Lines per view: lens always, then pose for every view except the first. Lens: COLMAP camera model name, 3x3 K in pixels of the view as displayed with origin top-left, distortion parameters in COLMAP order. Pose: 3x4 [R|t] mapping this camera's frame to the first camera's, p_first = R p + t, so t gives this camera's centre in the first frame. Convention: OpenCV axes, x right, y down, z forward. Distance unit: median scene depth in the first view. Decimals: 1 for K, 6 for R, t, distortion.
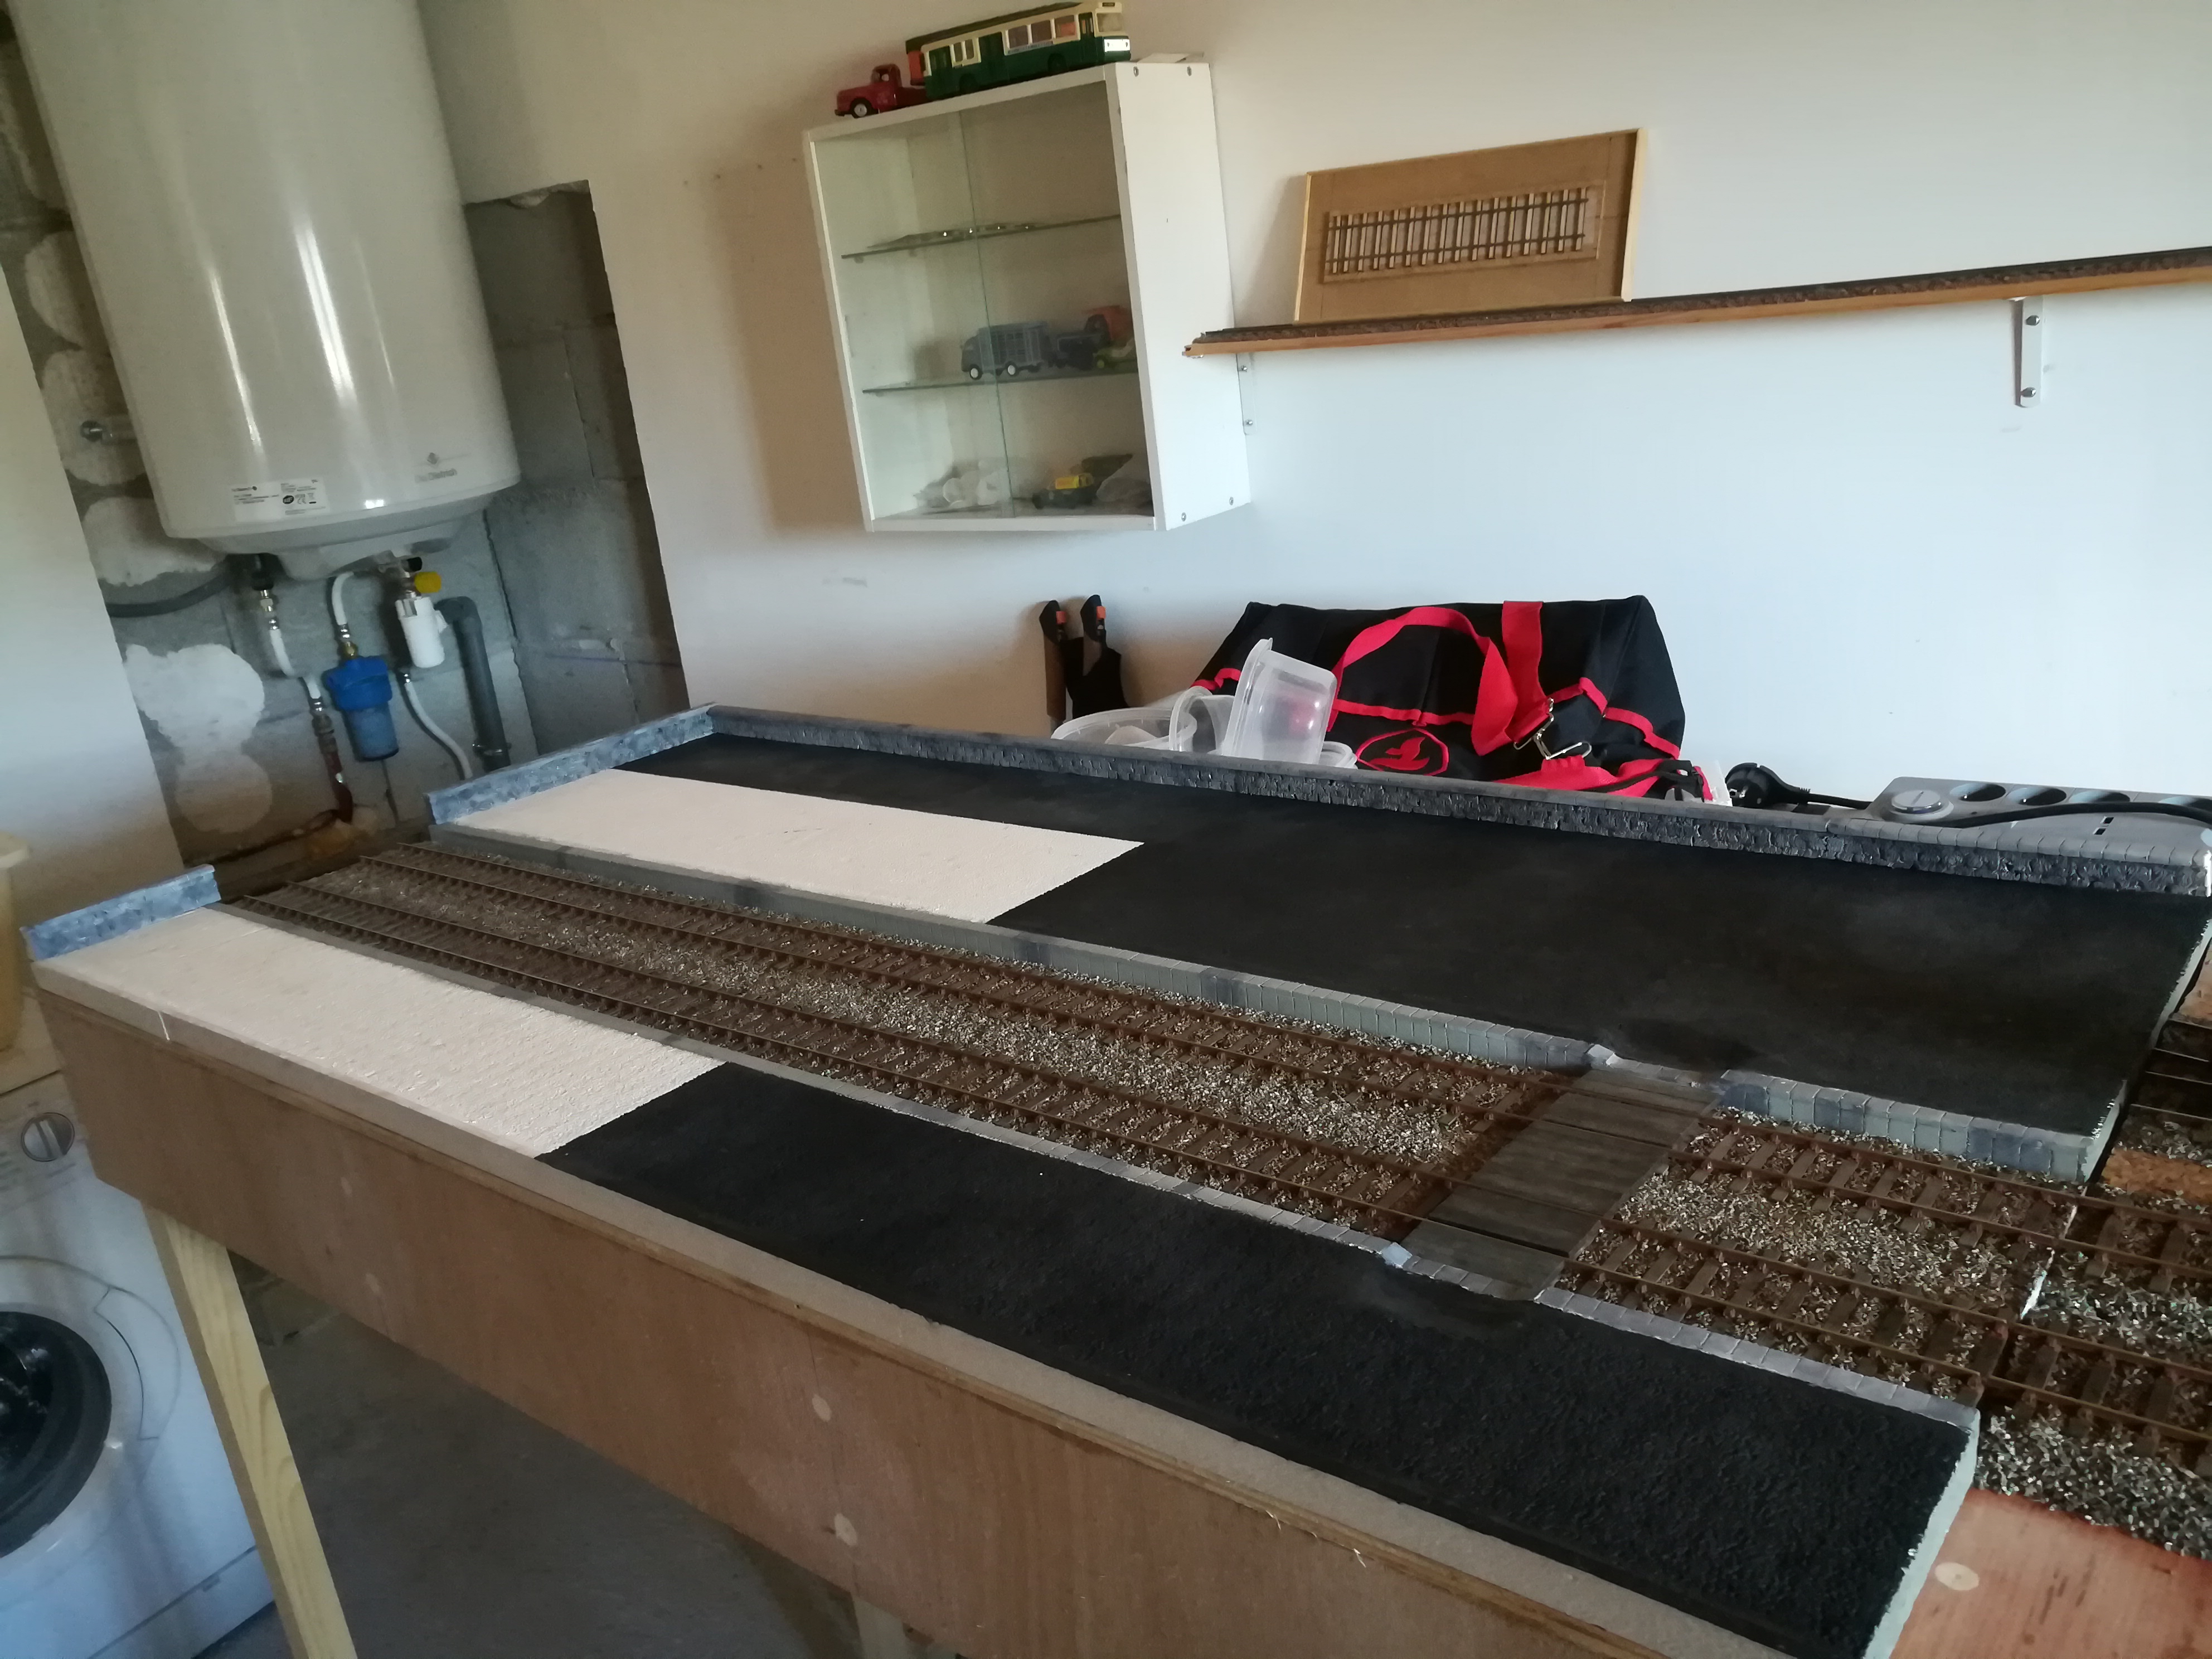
lens RADIAL K [[1710.2, 0, 1106.0], [0, 1710.2, 829.5], [0, 0, 1]] dist [0.011780, -0.007755]
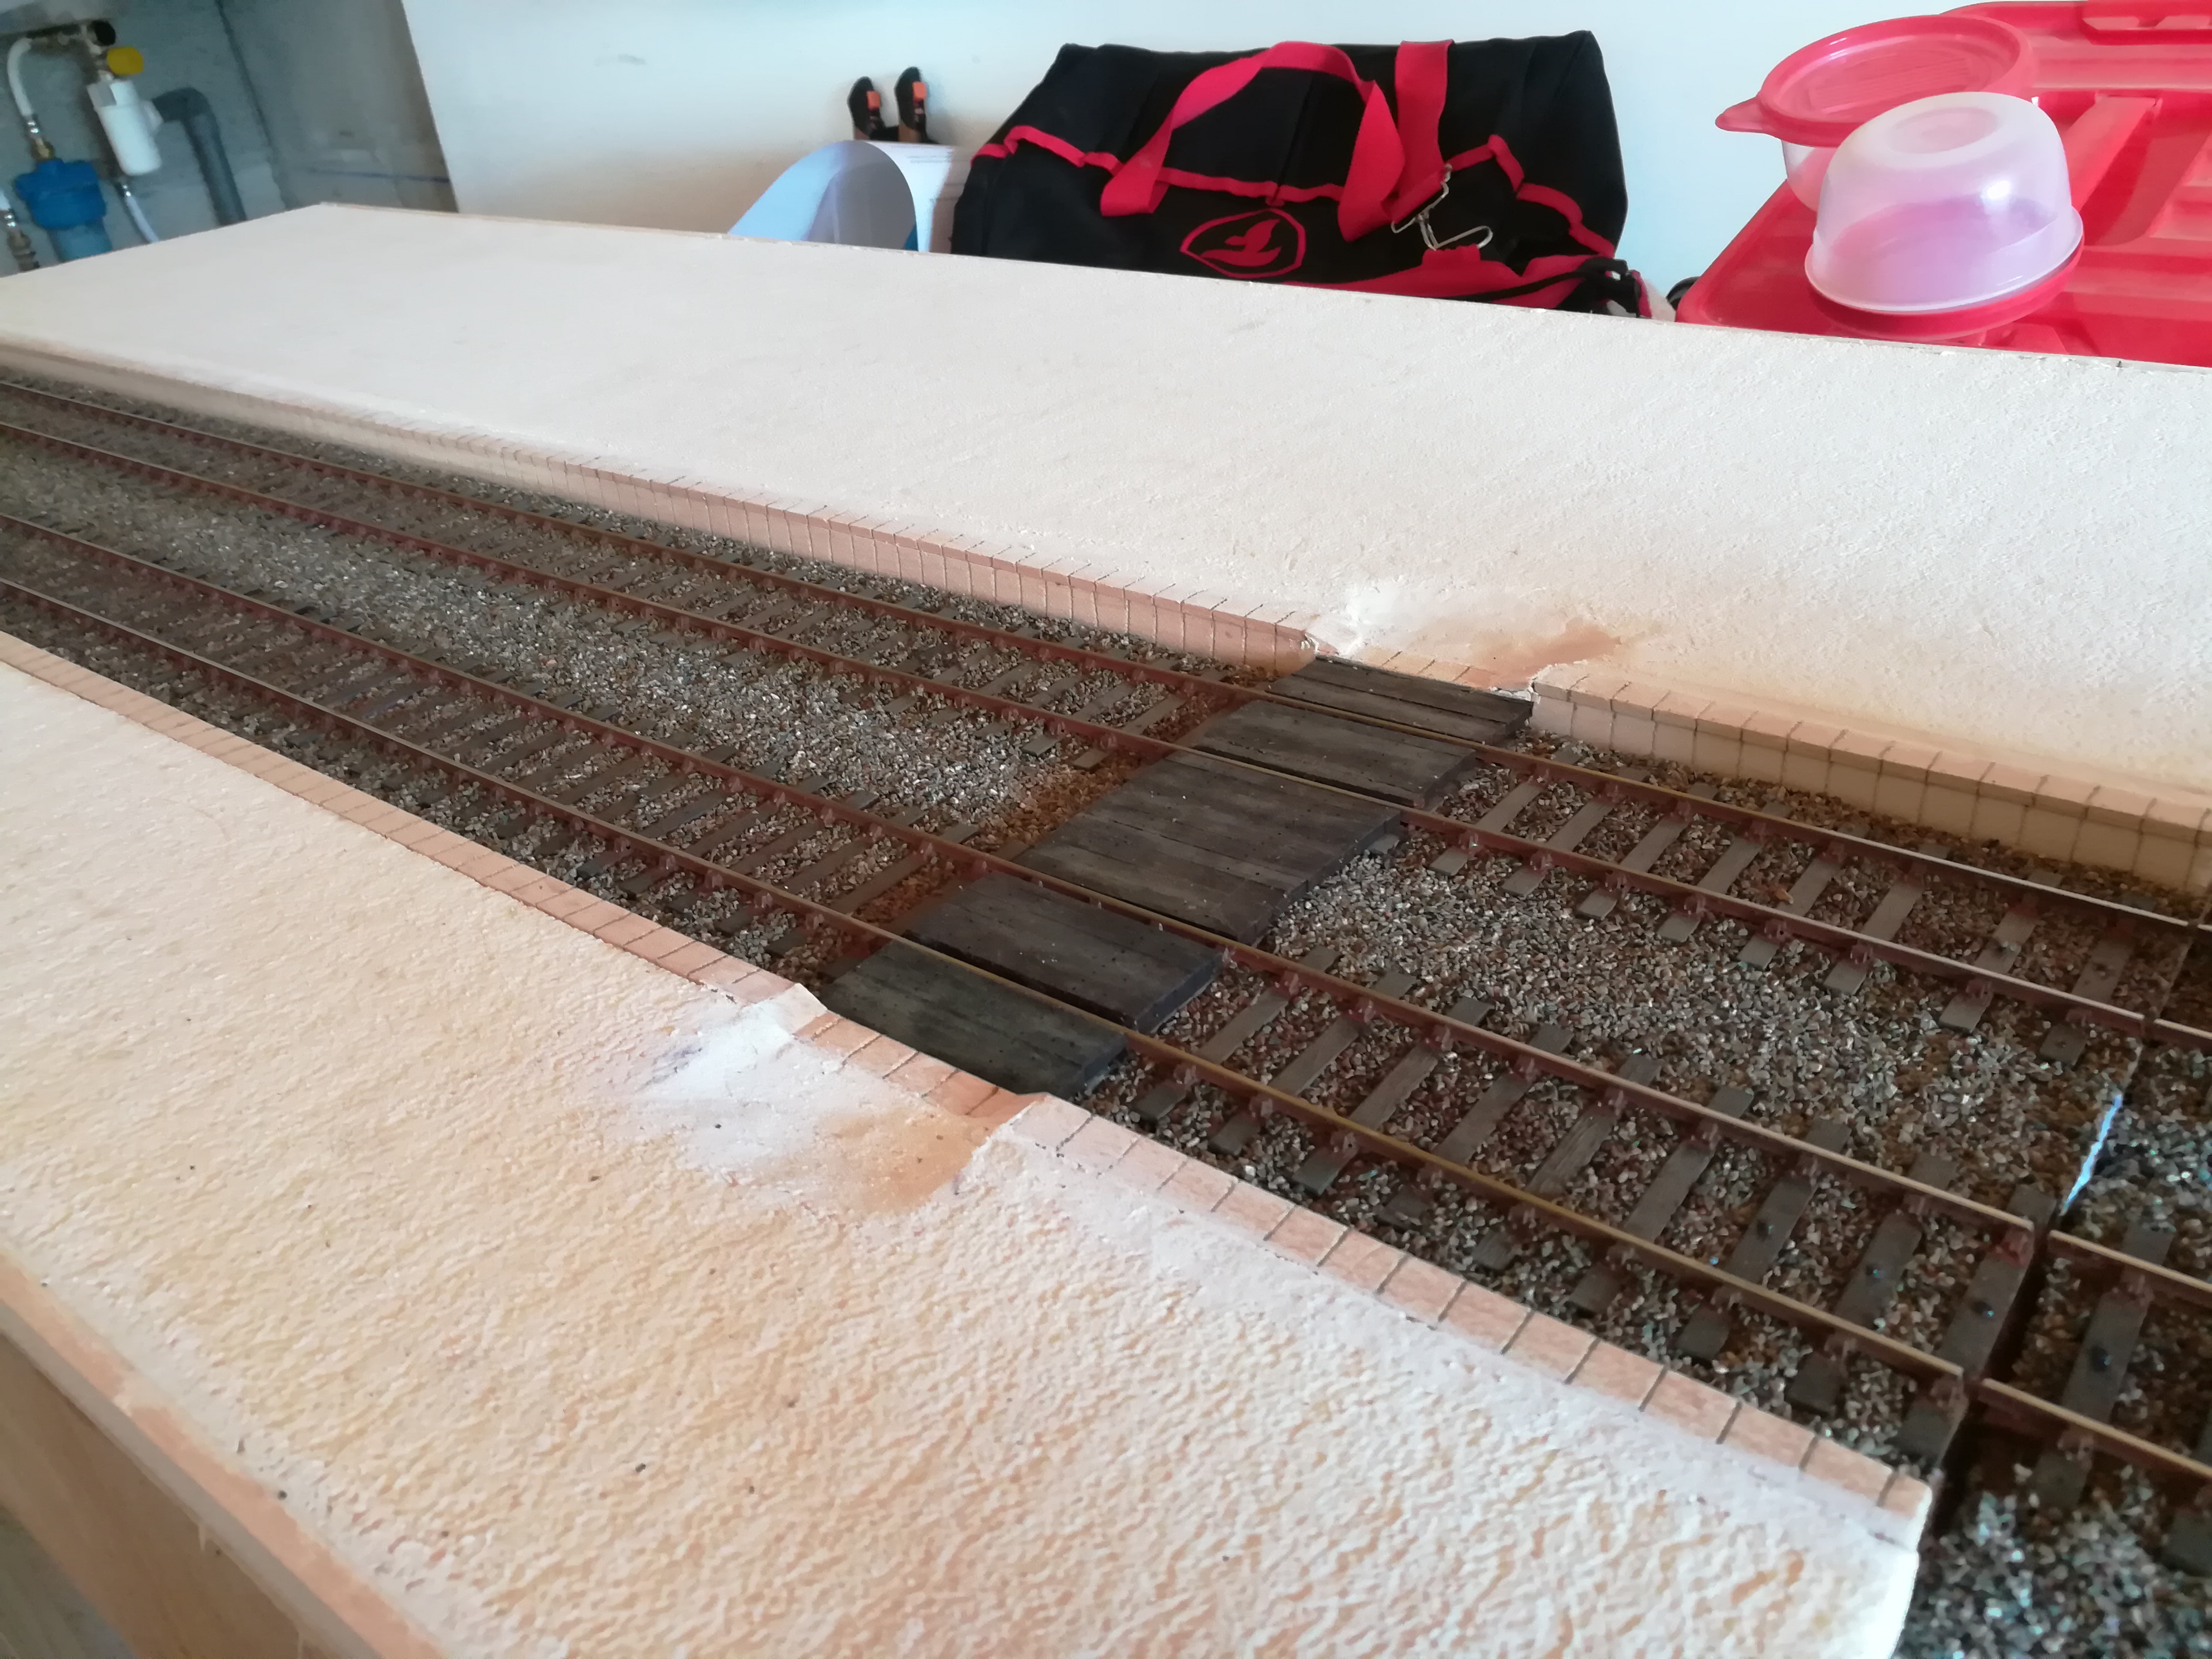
lens RADIAL K [[1710.1, 0, 1106.0], [0, 1710.1, 829.5], [0, 0, 1]] dist [-0.060589, 0.063503]
pose [[0.999778, 0.017269, 0.012095, 0.241556], [-0.019541, 0.974389, 0.224019, 0.082721], [-0.007916, -0.224205, 0.974510, 0.519232]]
